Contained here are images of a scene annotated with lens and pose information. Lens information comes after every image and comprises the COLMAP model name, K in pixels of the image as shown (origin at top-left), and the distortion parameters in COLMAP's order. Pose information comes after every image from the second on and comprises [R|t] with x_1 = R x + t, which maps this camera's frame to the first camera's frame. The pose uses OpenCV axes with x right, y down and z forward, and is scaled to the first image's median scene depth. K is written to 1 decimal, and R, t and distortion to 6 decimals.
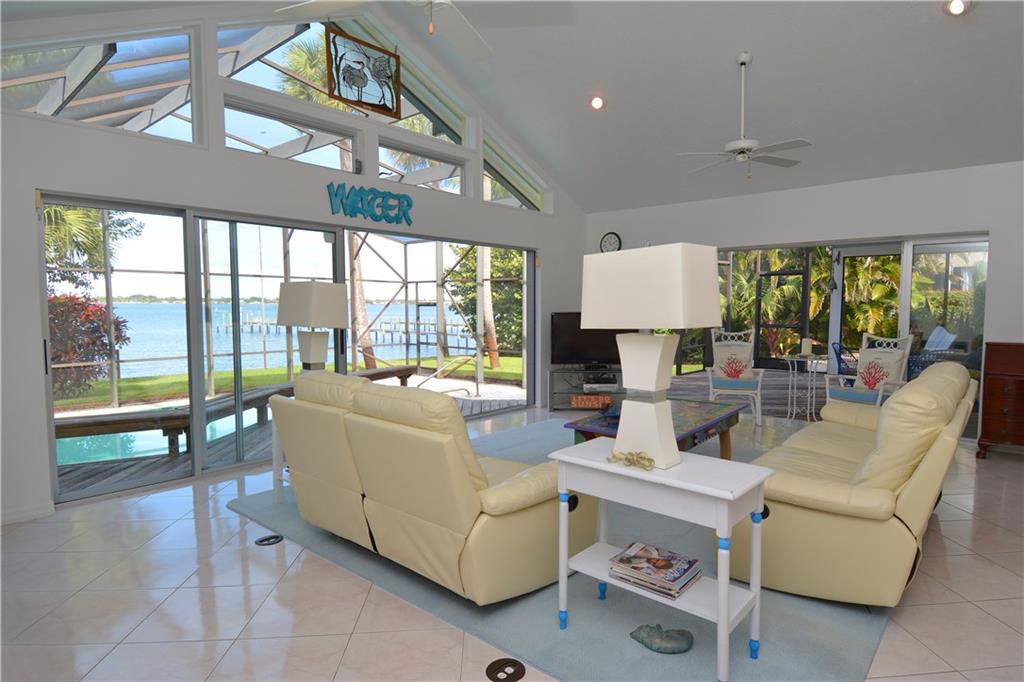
lens RADIAL K [[536.0, 0, 512.0], [0, 536.0, 341.0], [0, 0, 1]] dist [-0.014797, -0.000614]
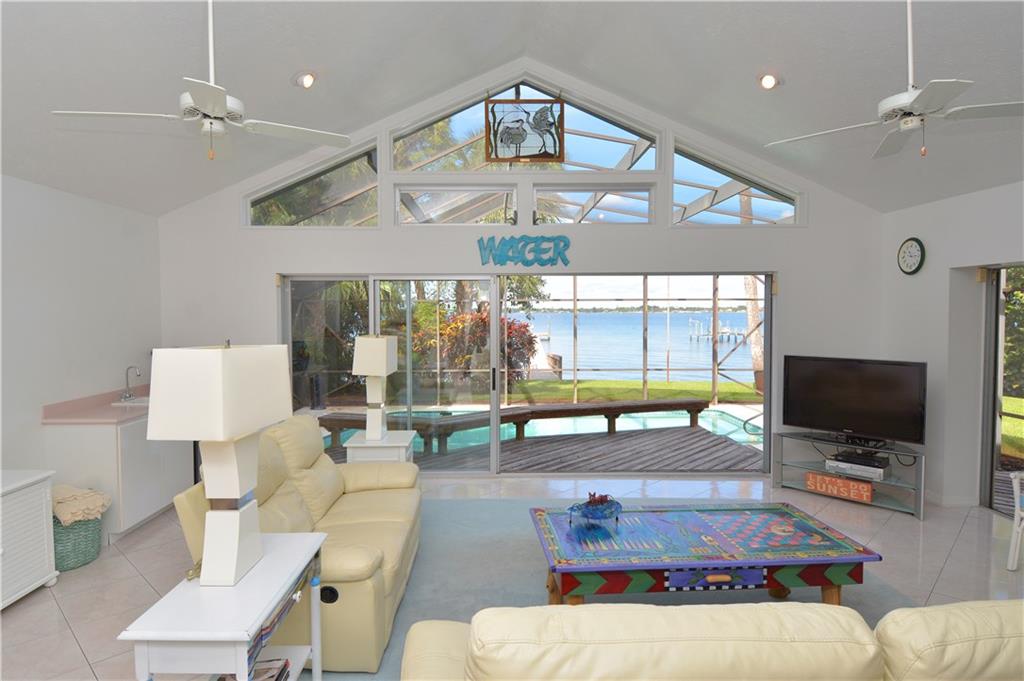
lens RADIAL K [[547.4, 0, 509.9], [0, 547.4, 323.1], [0, 0, 1]] dist [-0.000254, -0.000497]
pose [[0.678038, 0.007380, -0.734990, 0.501979], [-0.045874, 0.998425, -0.032294, -0.075860], [0.733594, 0.055614, 0.677308, 0.253725]]
